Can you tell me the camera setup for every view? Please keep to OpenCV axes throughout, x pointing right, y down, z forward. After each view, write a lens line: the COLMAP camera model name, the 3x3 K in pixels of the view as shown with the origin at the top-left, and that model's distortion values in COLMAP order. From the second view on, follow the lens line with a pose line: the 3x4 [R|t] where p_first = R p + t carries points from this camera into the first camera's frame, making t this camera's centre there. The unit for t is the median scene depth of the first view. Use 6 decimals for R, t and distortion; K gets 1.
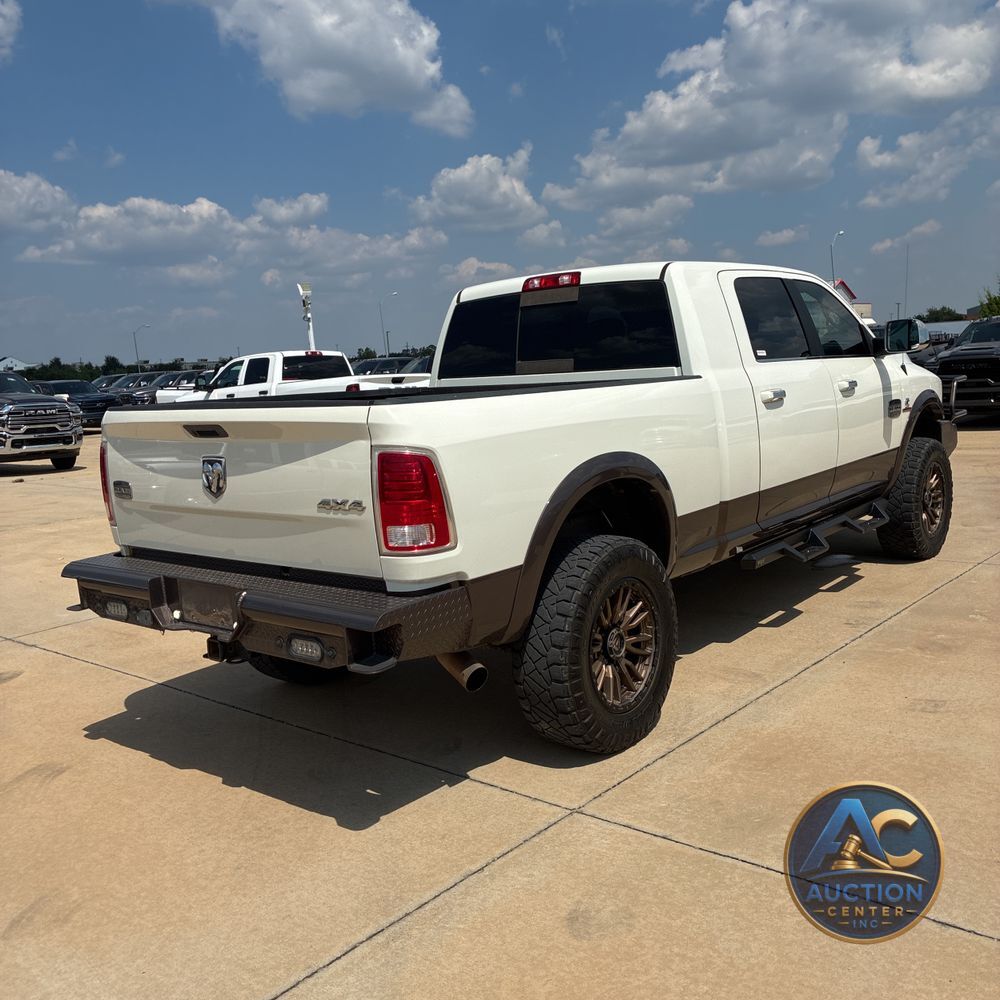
lens RADIAL K [[1008.4, 0, 491.7], [0, 1008.4, 492.4], [0, 0, 1]] dist [0.014061, 0.000000]
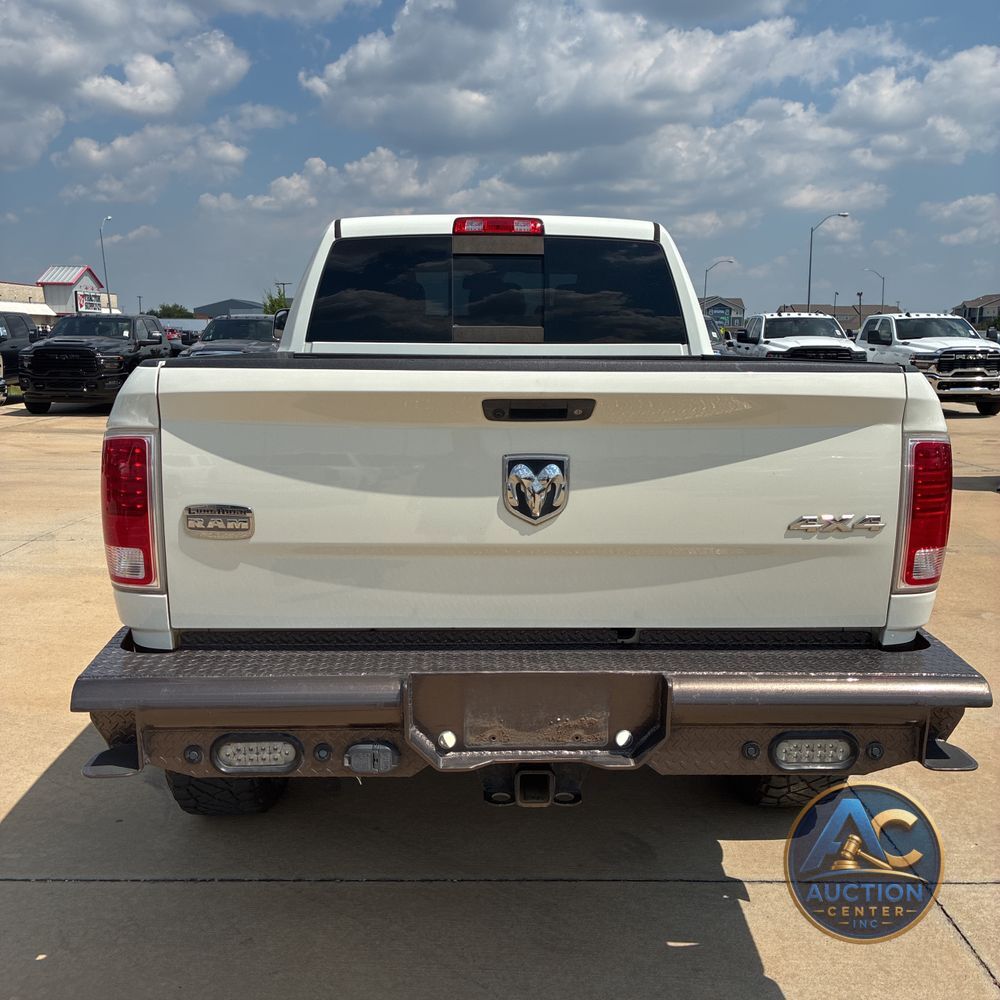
lens RADIAL K [[1008.4, 0, 495.6], [0, 1008.4, 497.7], [0, 0, 1]] dist [0.014061, 0.000000]
pose [[0.746346, -0.040285, 0.664337, -0.508136], [0.031606, 0.999186, 0.025082, -0.018630], [-0.664807, 0.002277, 0.747012, 0.445902]]
